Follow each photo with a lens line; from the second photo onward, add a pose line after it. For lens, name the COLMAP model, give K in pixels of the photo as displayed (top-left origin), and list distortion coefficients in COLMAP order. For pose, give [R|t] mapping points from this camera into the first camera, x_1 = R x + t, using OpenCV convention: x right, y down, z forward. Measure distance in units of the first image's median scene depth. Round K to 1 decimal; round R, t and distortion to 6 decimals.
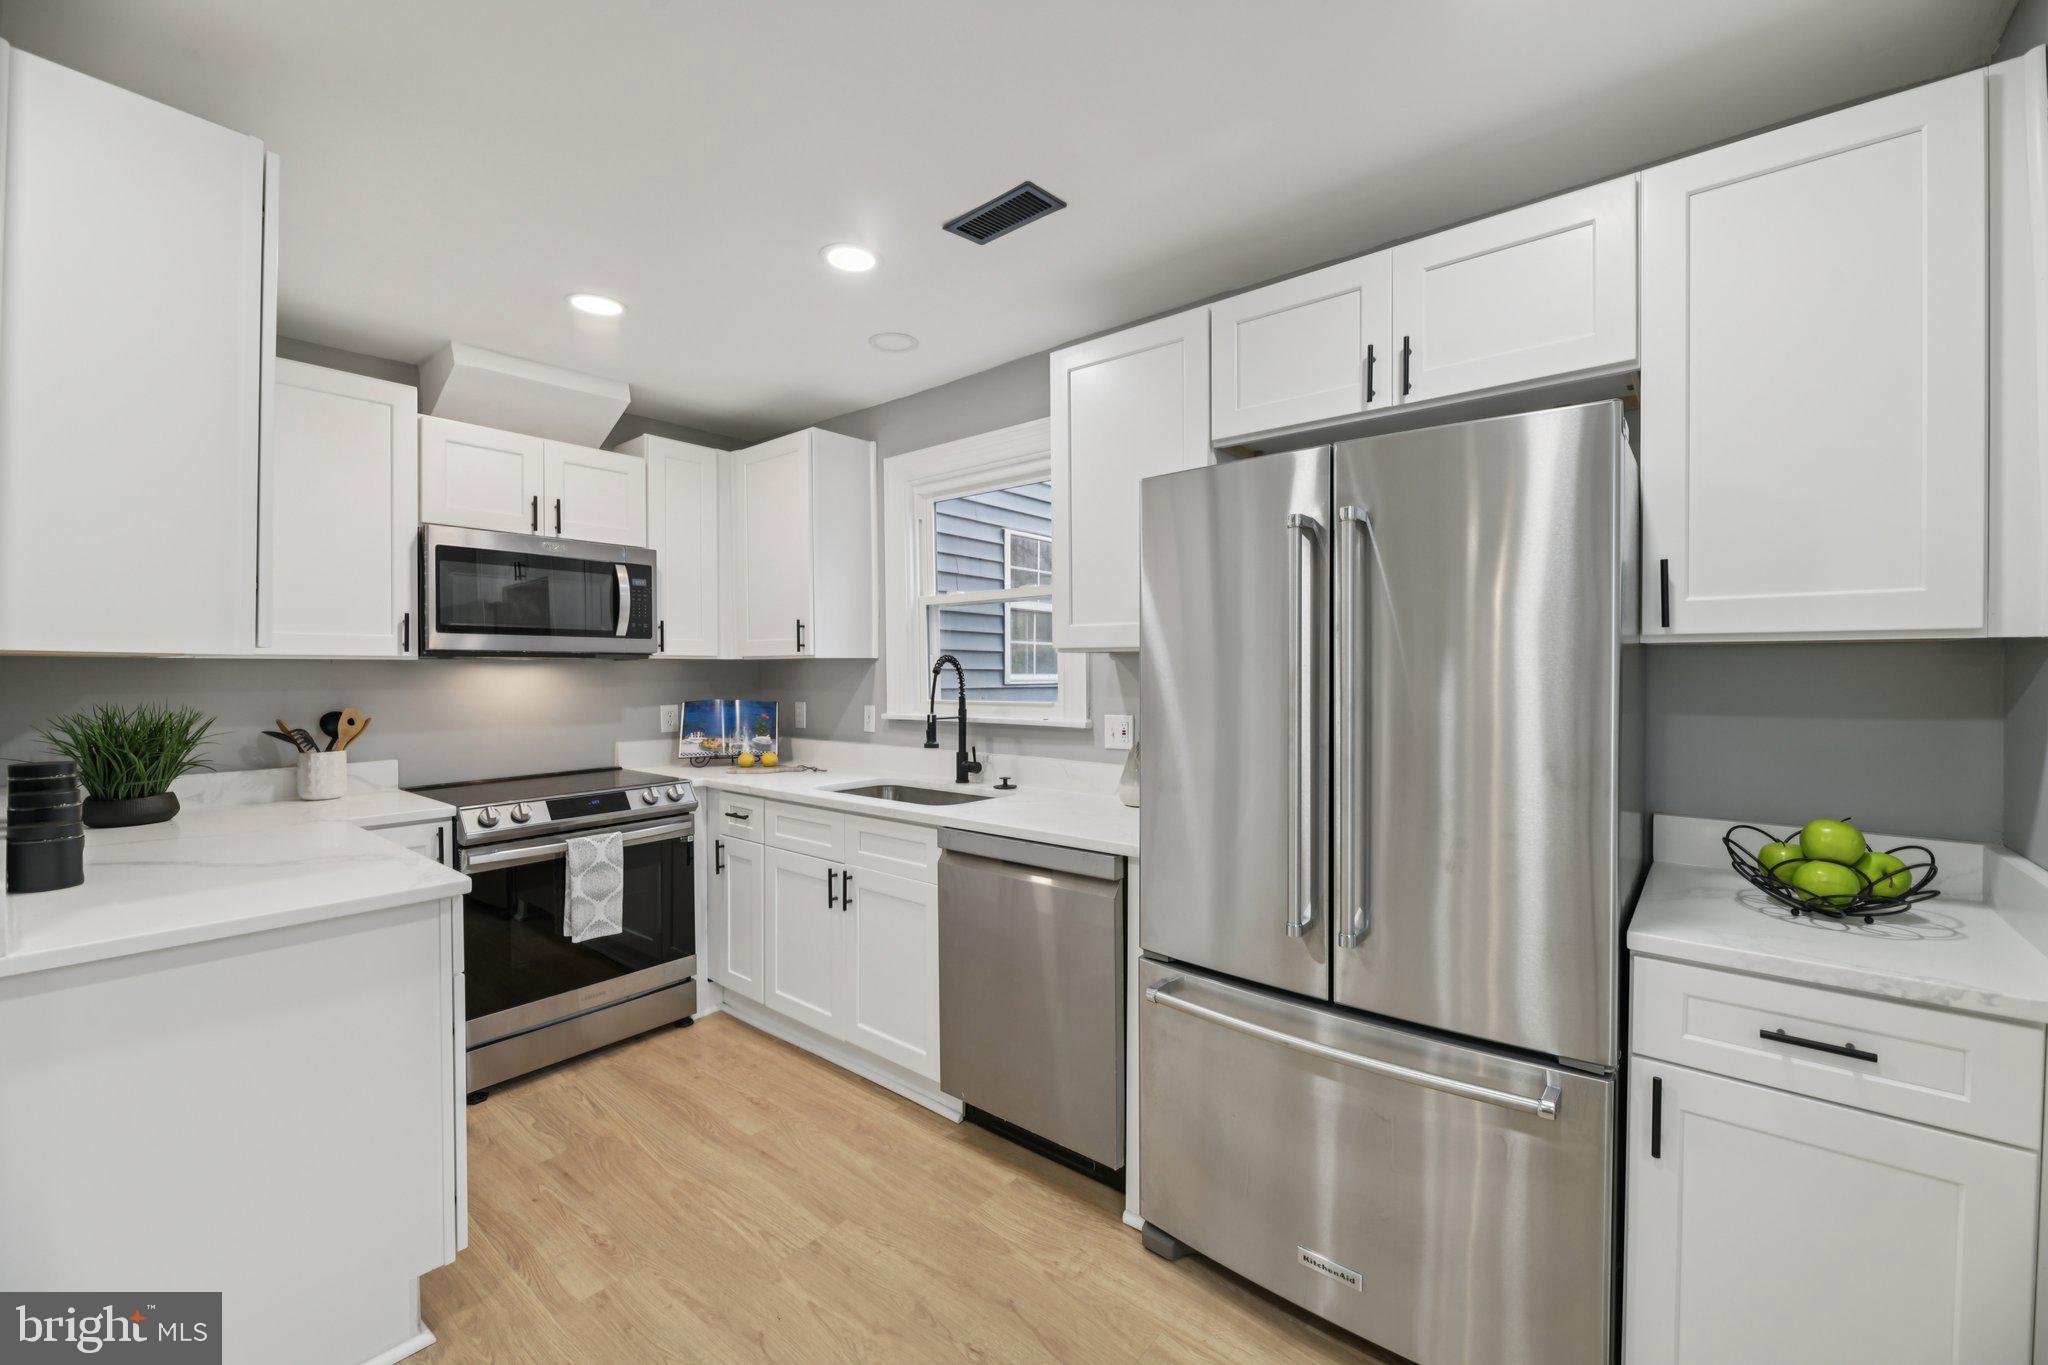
lens RADIAL K [[823.7, 0, 1015.7], [0, 823.7, 681.9], [0, 0, 1]] dist [0.000211, -0.000486]
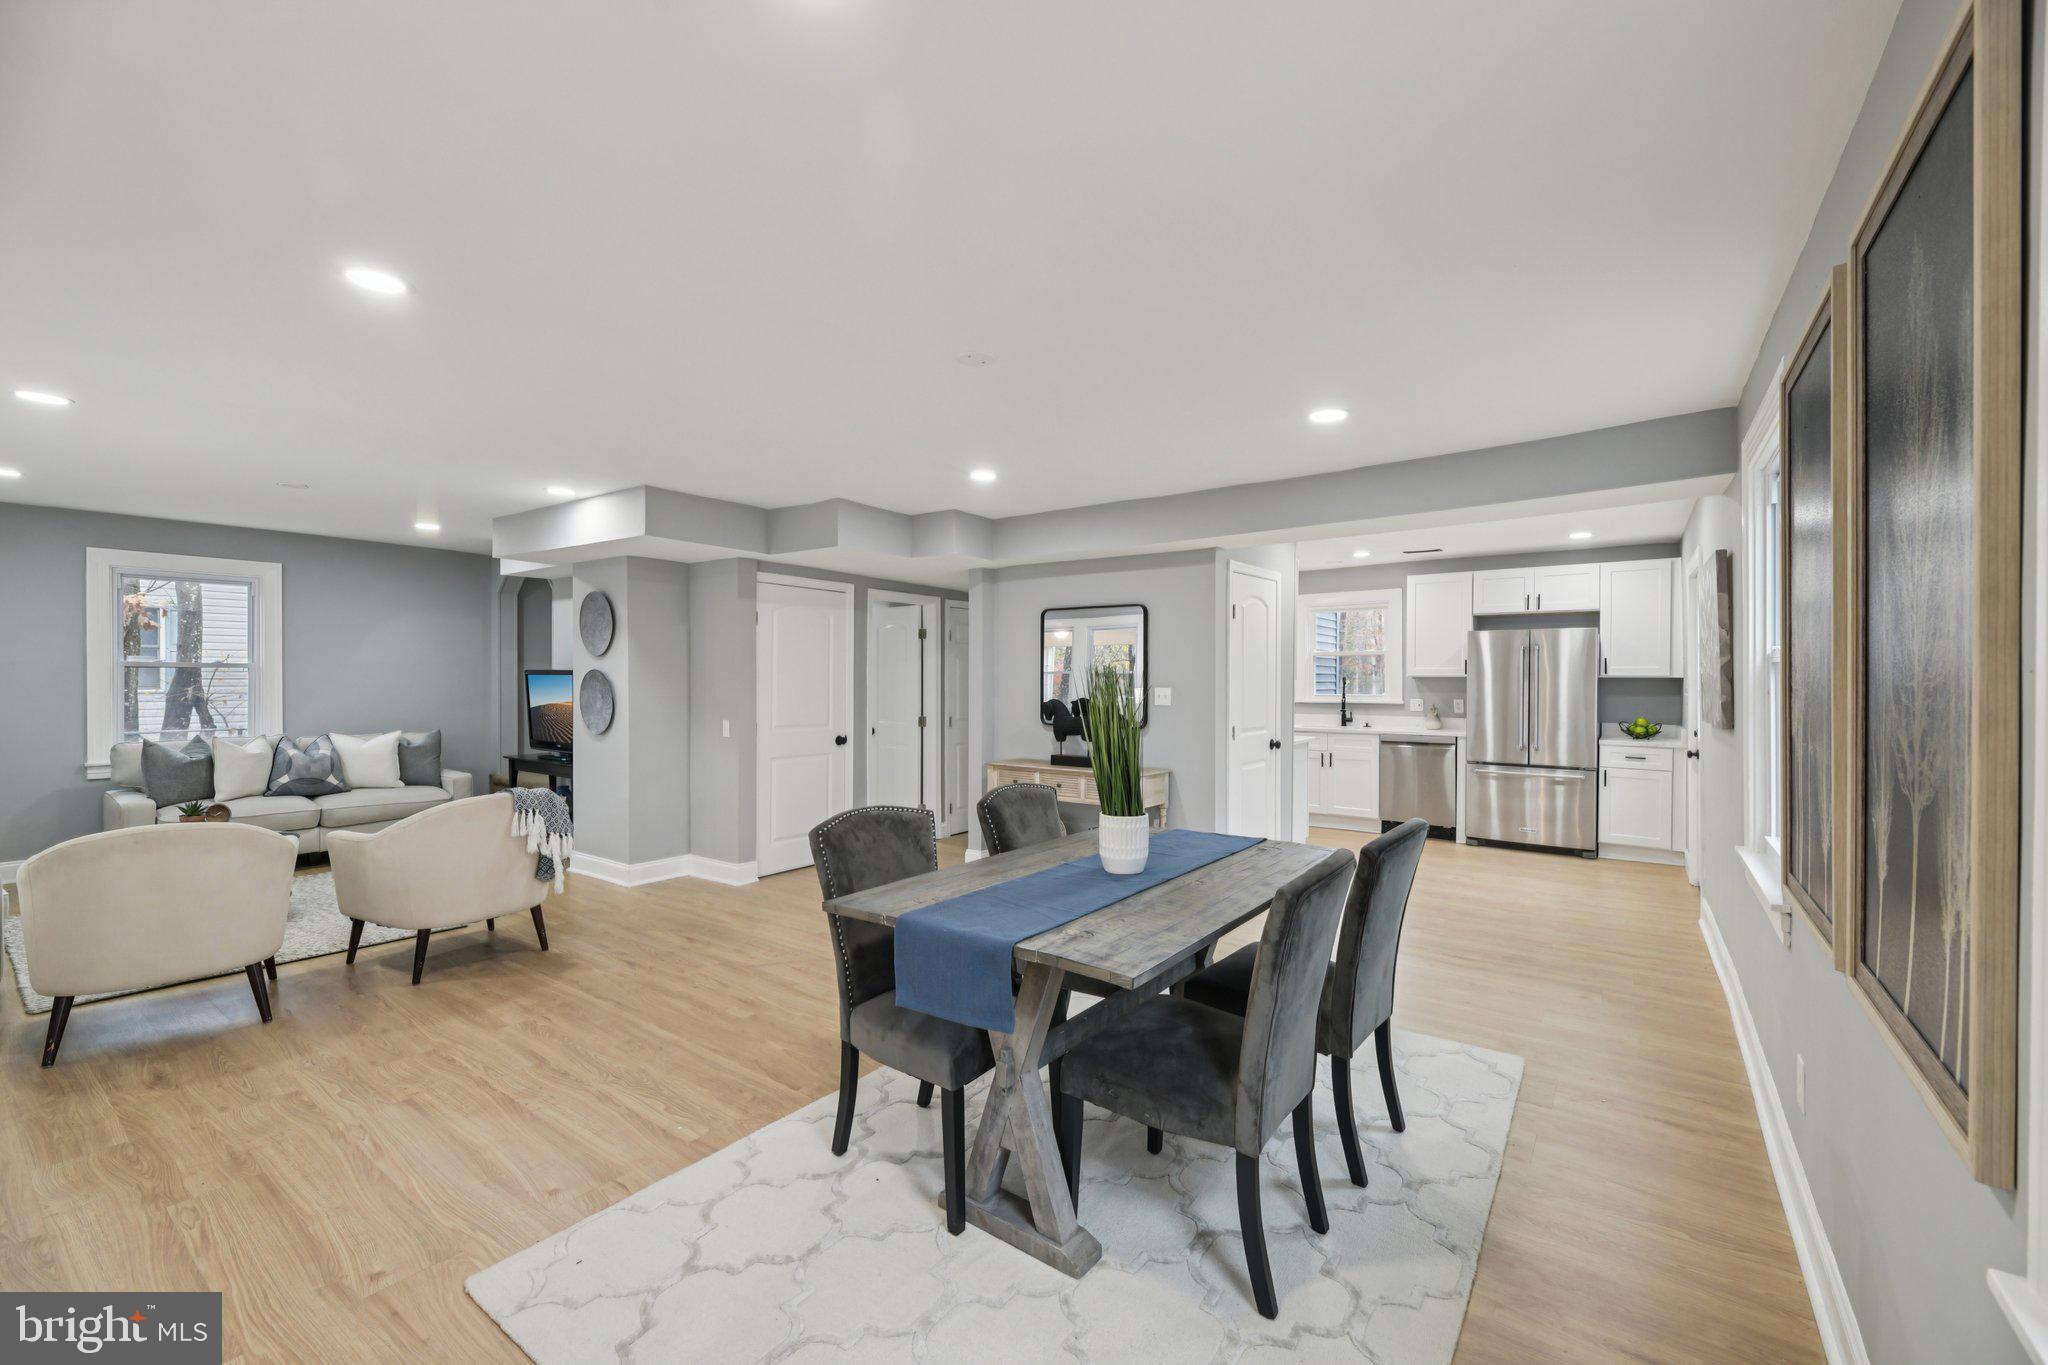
lens RADIAL K [[823.7, 0, 1036.1], [0, 823.7, 683.4], [0, 0, 1]] dist [0.000211, -0.000486]
pose [[0.996978, 0.002581, 0.077639, -2.565714], [-0.001756, 0.999941, -0.010681, 0.037338], [-0.077662, 0.010513, 0.996924, -3.124299]]
